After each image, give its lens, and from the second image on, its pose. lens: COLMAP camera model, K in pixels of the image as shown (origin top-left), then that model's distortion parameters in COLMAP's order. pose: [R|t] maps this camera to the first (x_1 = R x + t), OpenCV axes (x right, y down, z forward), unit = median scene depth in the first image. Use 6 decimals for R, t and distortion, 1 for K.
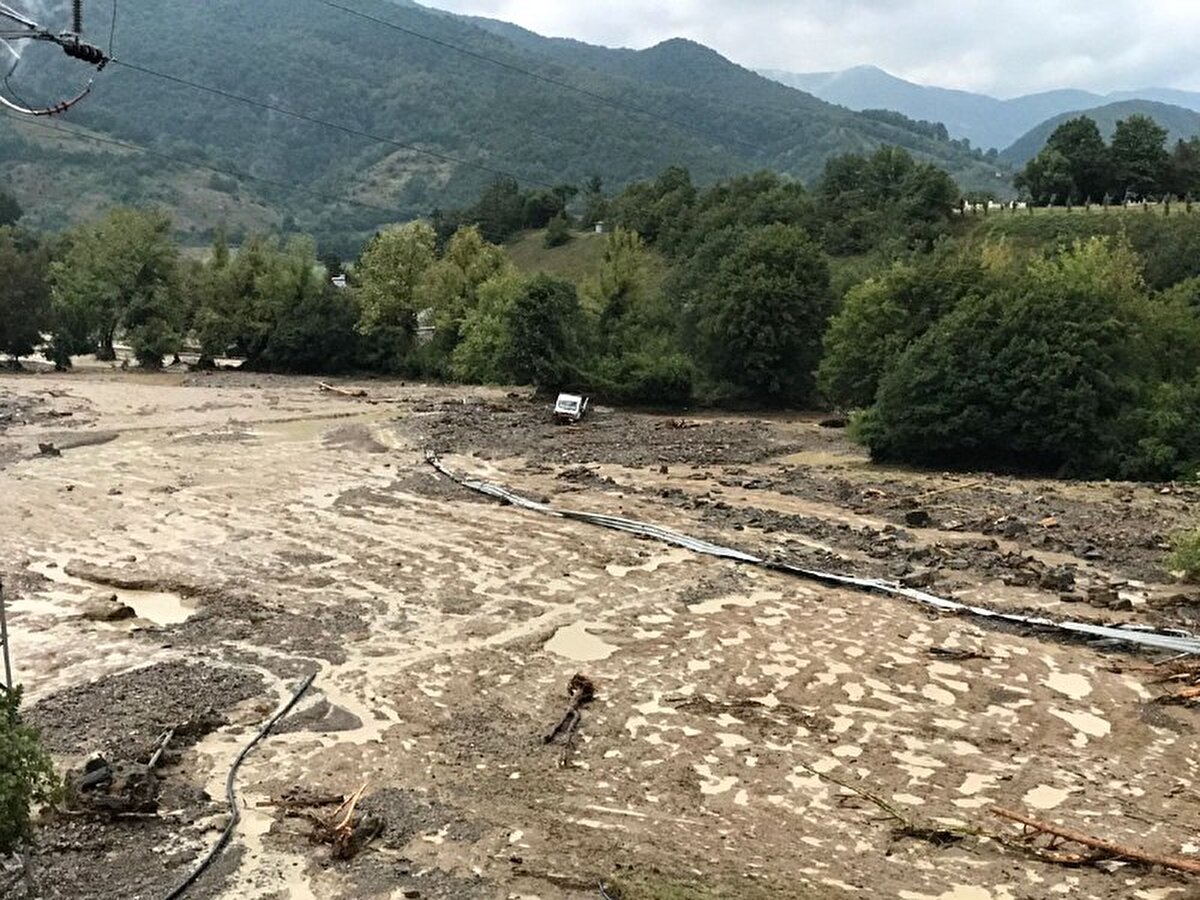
lens RADIAL K [[1958.2, 0, 600.0], [0, 1958.2, 450.0], [0, 0, 1]] dist [0.000853, 0.747078]
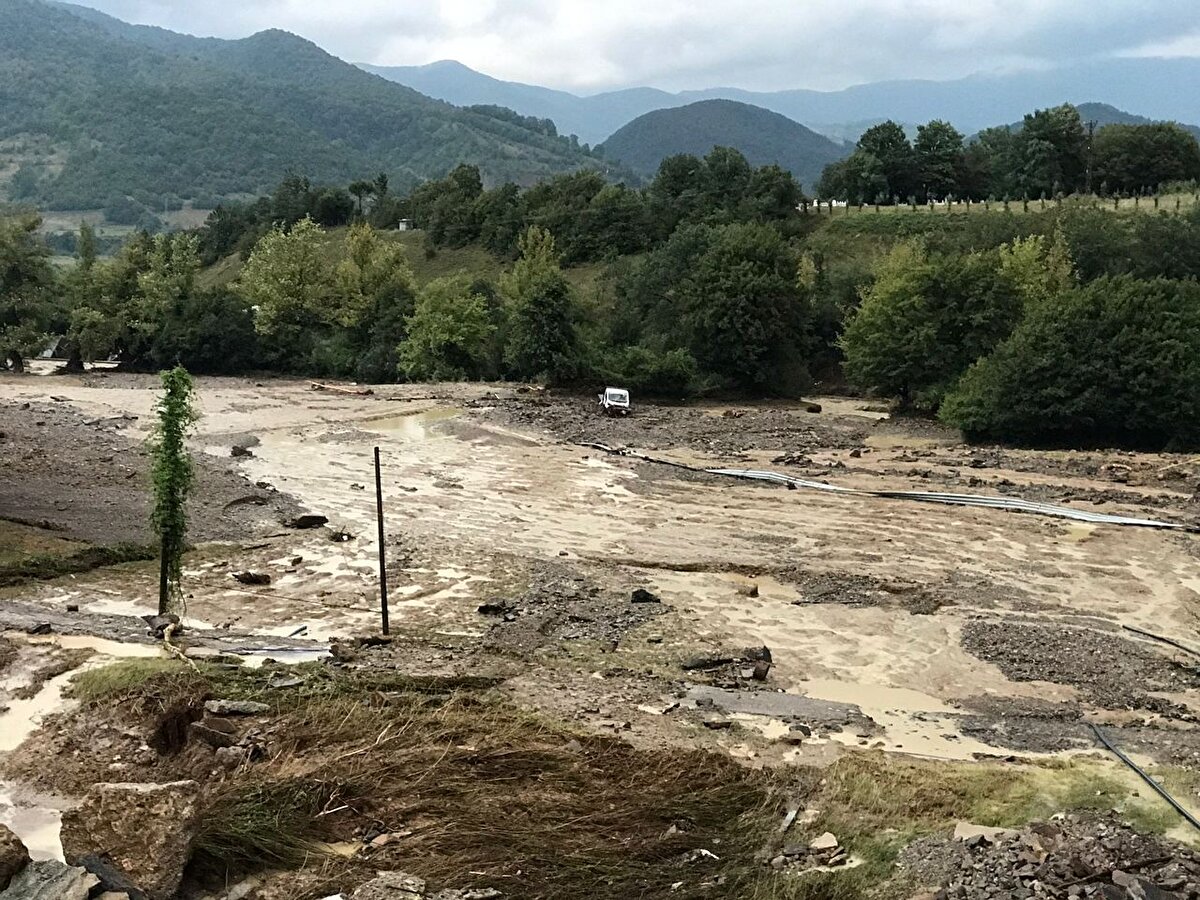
lens RADIAL K [[1958.2, 0, 600.0], [0, 1958.2, 450.0], [0, 0, 1]] dist [0.000853, 0.747078]
pose [[0.978064, -0.027119, 0.206534, -0.135717], [0.026478, 0.999632, 0.005868, -0.000897], [-0.206617, -0.000271, 0.978422, -0.012503]]
